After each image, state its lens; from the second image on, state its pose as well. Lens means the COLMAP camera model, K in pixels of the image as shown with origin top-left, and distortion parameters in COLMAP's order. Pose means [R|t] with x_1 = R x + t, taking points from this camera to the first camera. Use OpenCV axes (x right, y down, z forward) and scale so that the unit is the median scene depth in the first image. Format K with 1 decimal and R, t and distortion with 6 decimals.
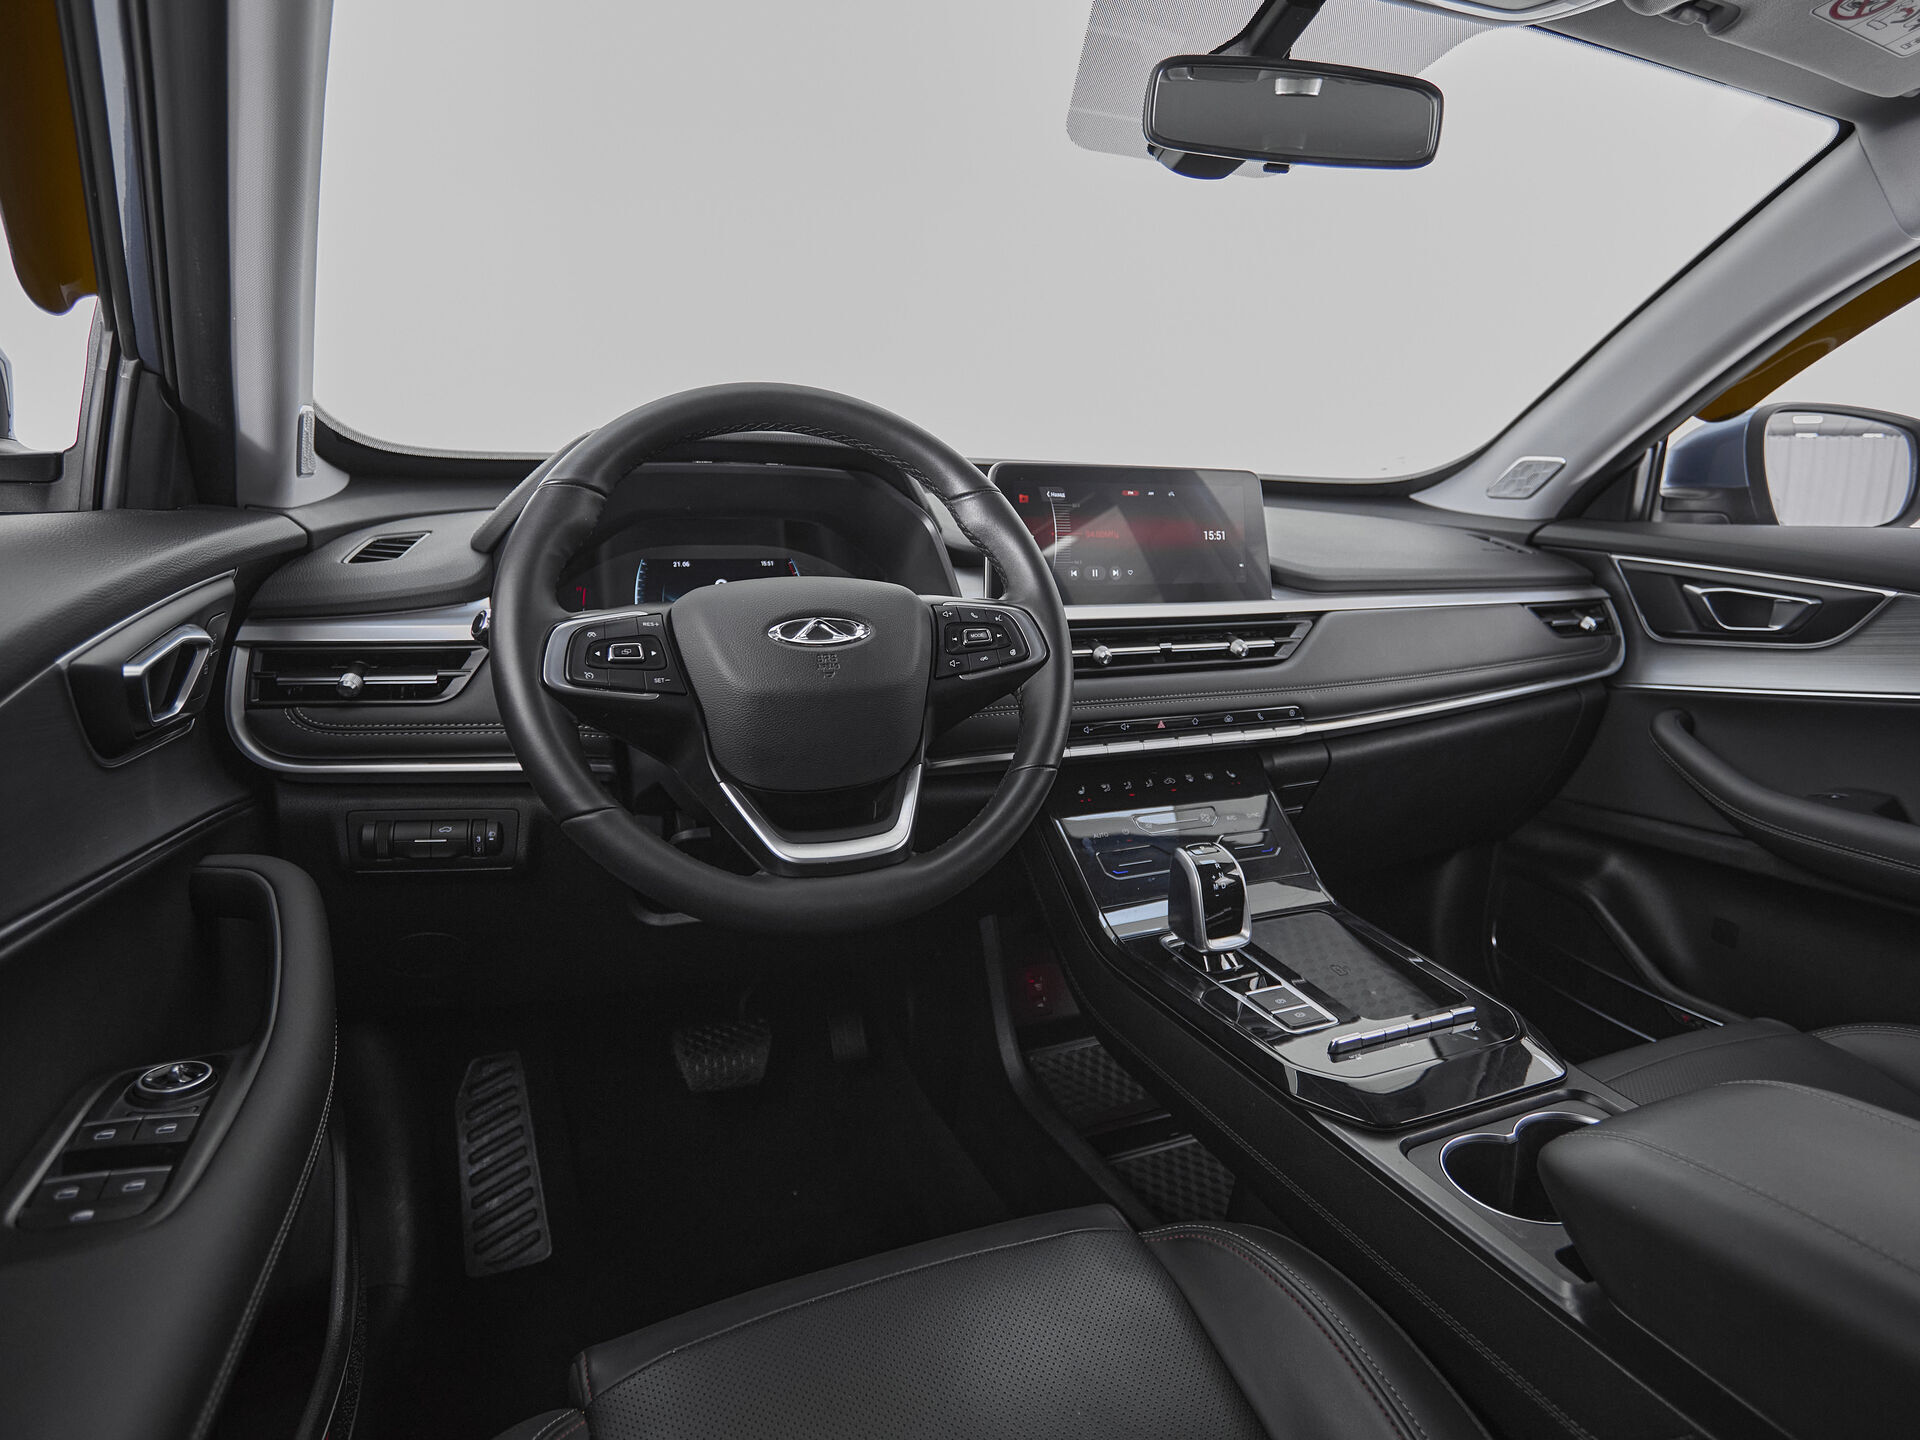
lens RADIAL K [[1116.9, 0, 1014.4], [0, 1116.9, 675.7], [0, 0, 1]] dist [0.008470, -0.009672]
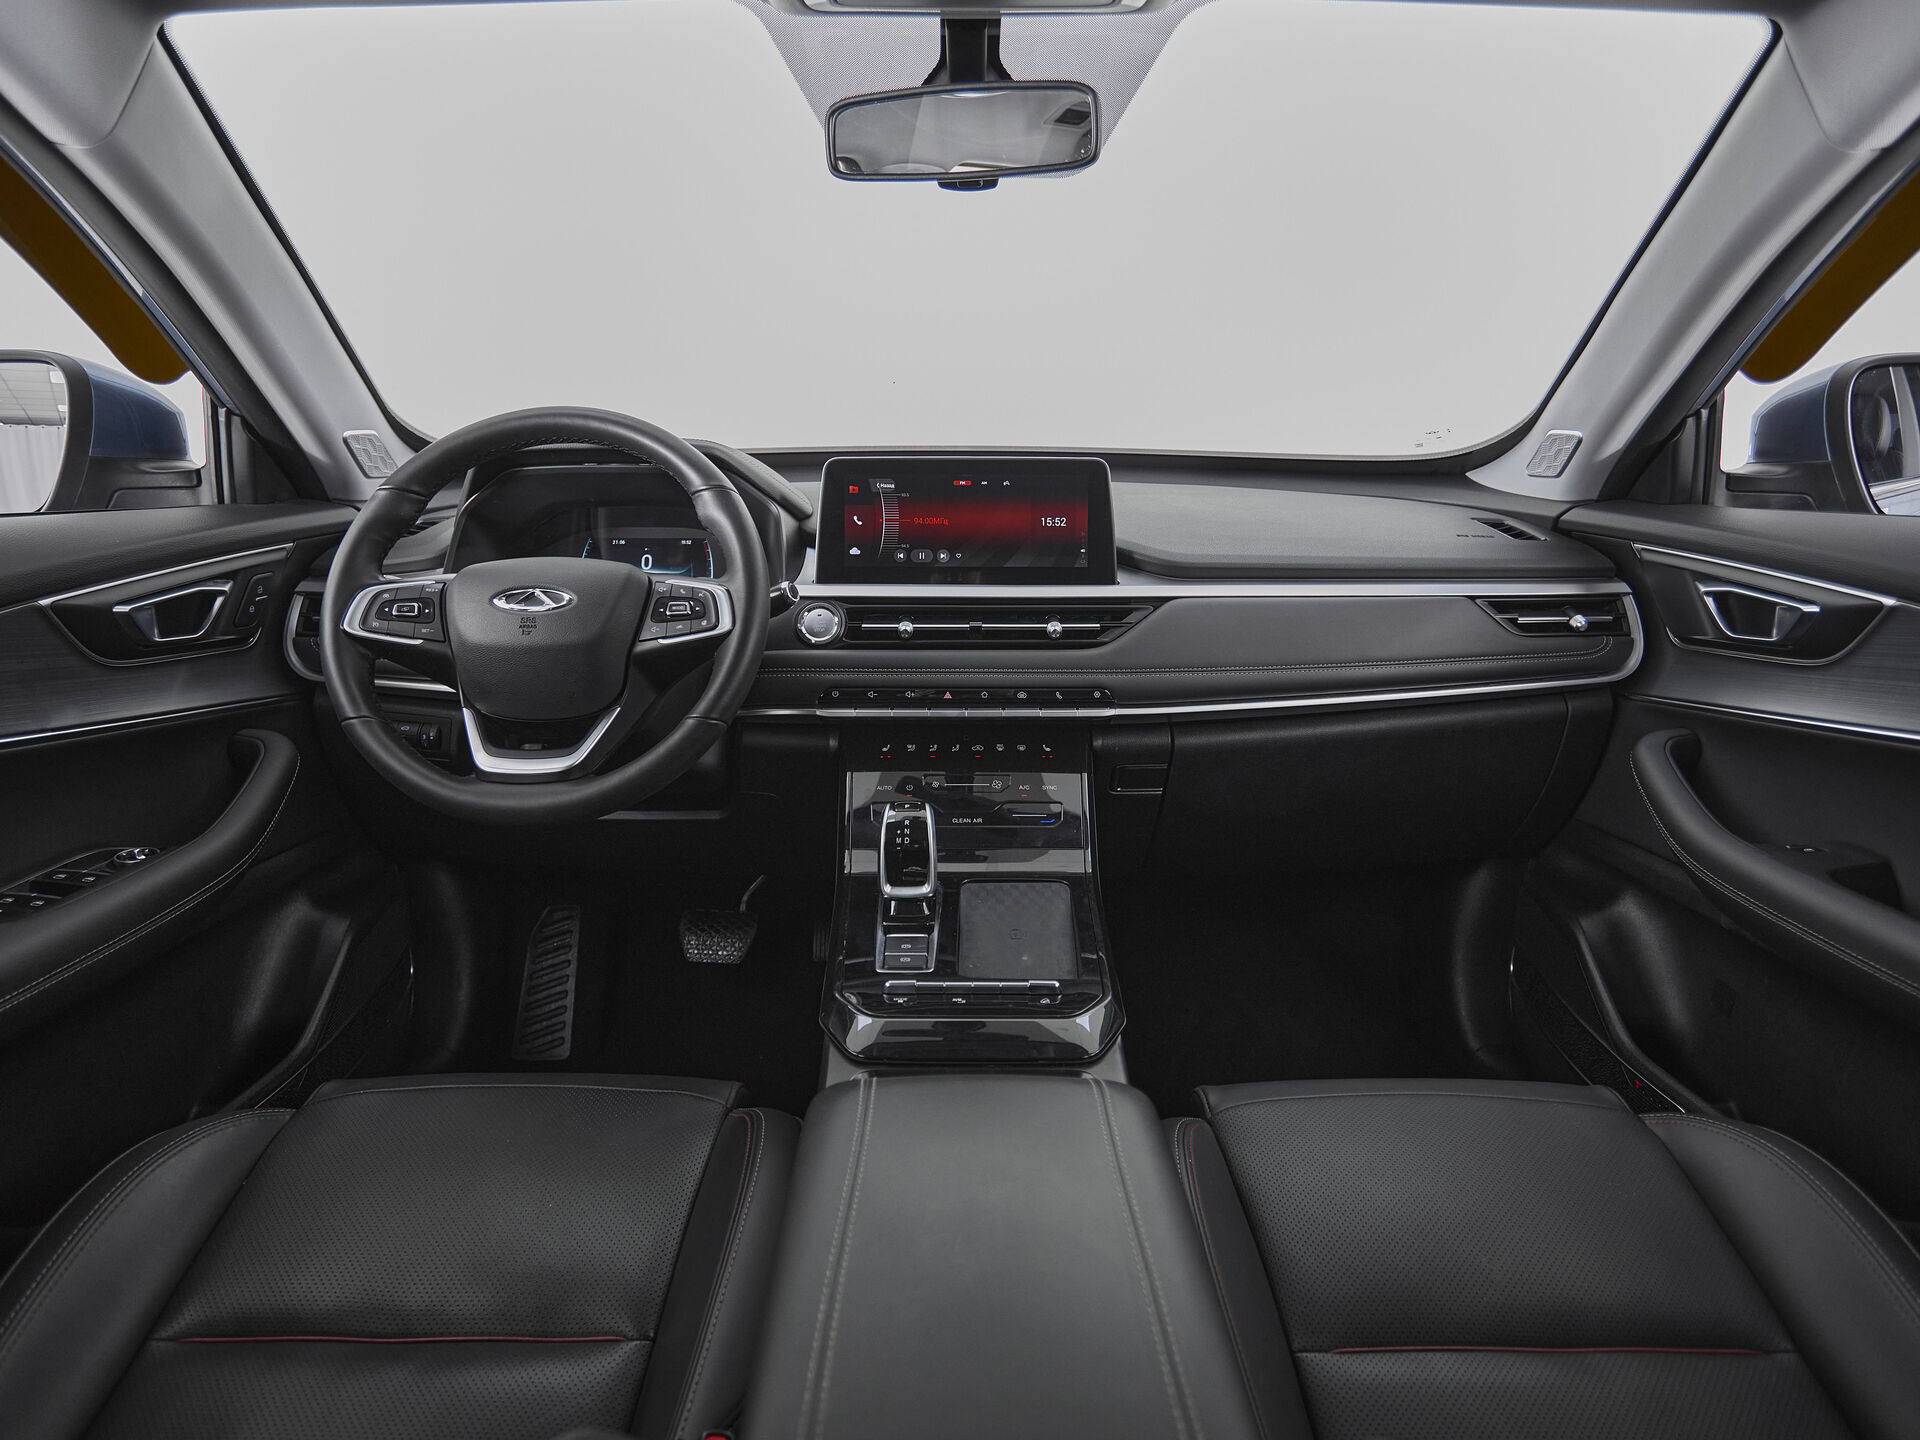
lens RADIAL K [[1116.9, 0, 975.5], [0, 1116.9, 699.3], [0, 0, 1]] dist [0.008470, -0.009672]
pose [[0.906158, 0.076360, -0.415990, 0.543270], [-0.052915, 0.996307, 0.067618, -0.024947], [0.419617, -0.039260, 0.906852, 0.003975]]
